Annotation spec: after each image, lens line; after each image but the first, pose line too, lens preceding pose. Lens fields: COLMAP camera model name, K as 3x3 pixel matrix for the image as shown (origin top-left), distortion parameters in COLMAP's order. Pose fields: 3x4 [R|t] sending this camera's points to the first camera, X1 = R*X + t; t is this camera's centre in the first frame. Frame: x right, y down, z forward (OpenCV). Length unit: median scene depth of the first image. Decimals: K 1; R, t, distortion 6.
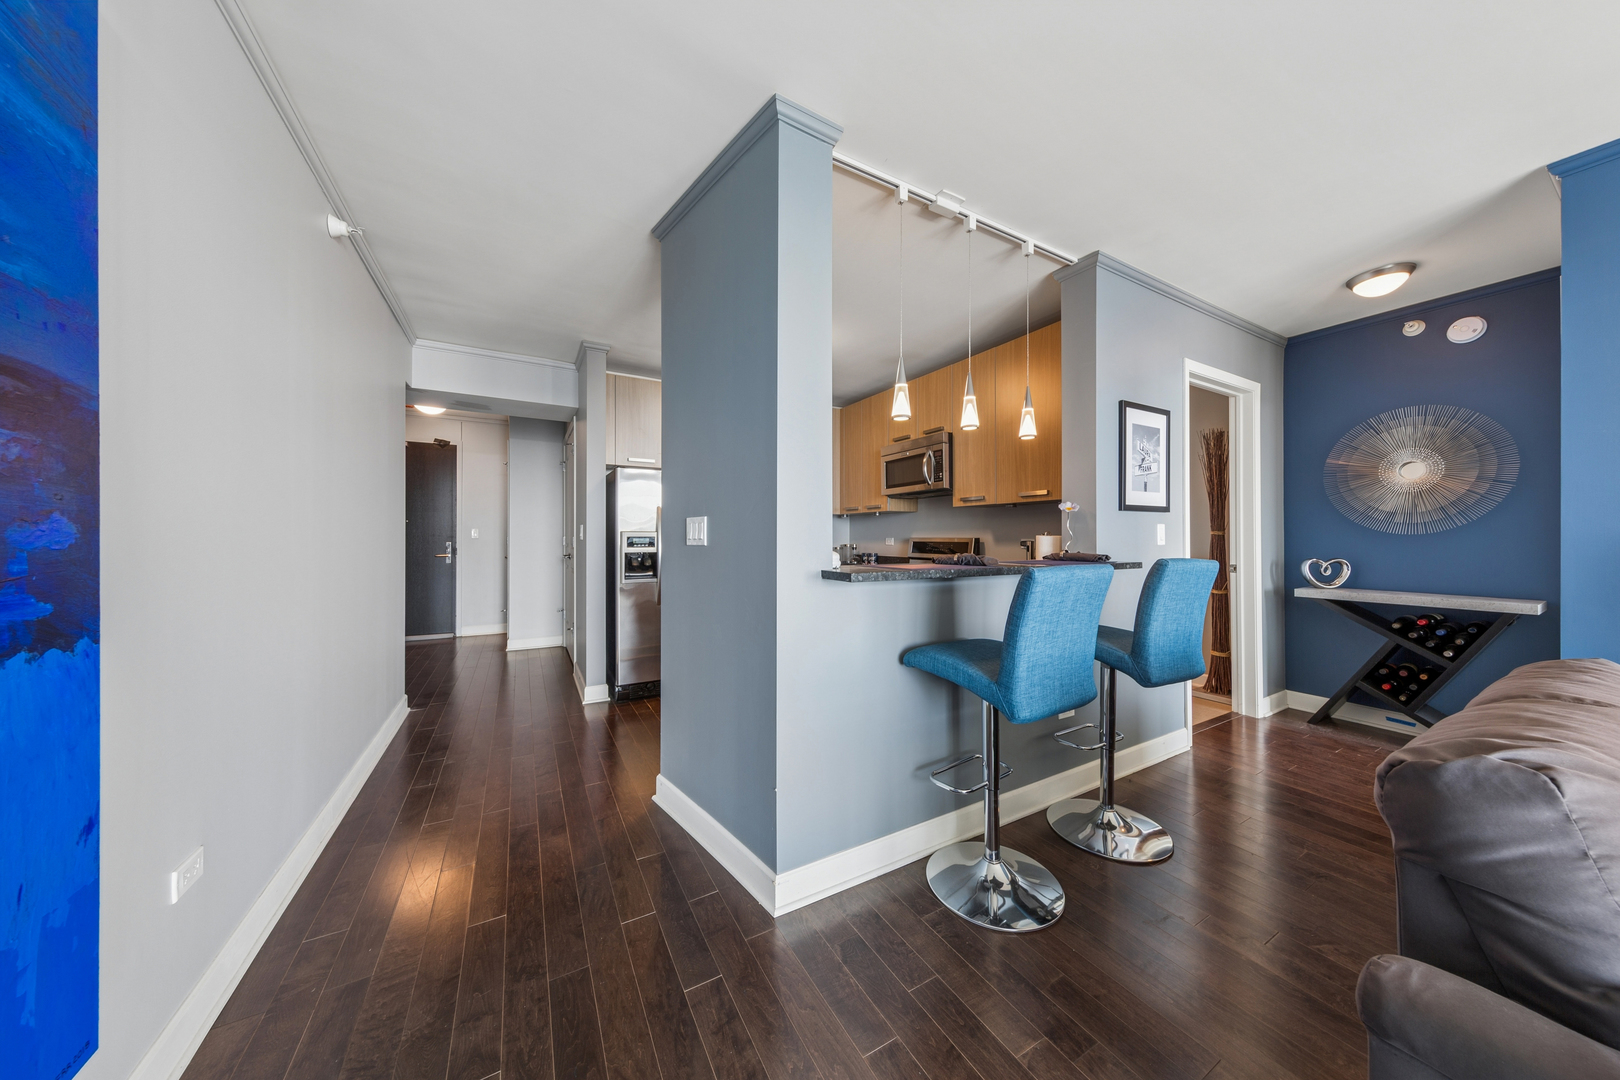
lens RADIAL K [[515.1, 0, 816.3], [0, 515.1, 546.6], [0, 0, 1]] dist [0.000344, 0.000000]
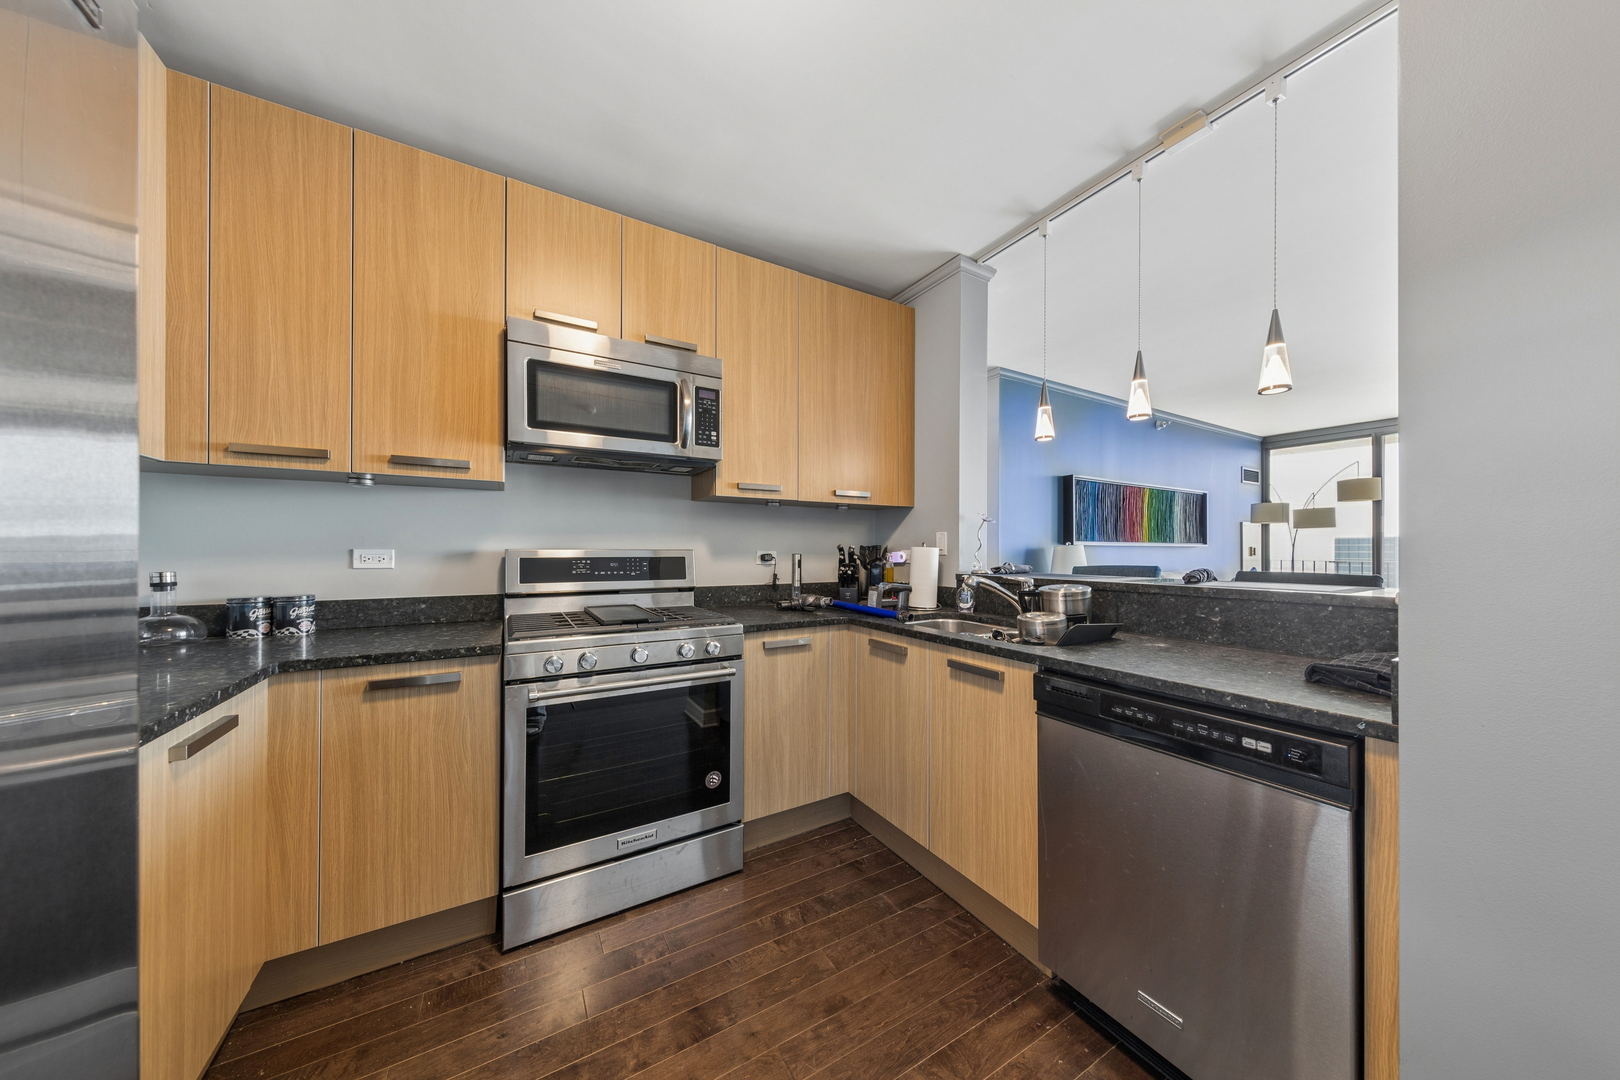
lens RADIAL K [[515.1, 0, 816.3], [0, 515.1, 546.6], [0, 0, 1]] dist [0.000344, 0.000000]
pose [[-0.020537, 0.004764, 0.999778, -0.301747], [0.013842, 0.999894, -0.004480, -0.016660], [-0.999693, 0.013747, -0.020600, 0.890898]]
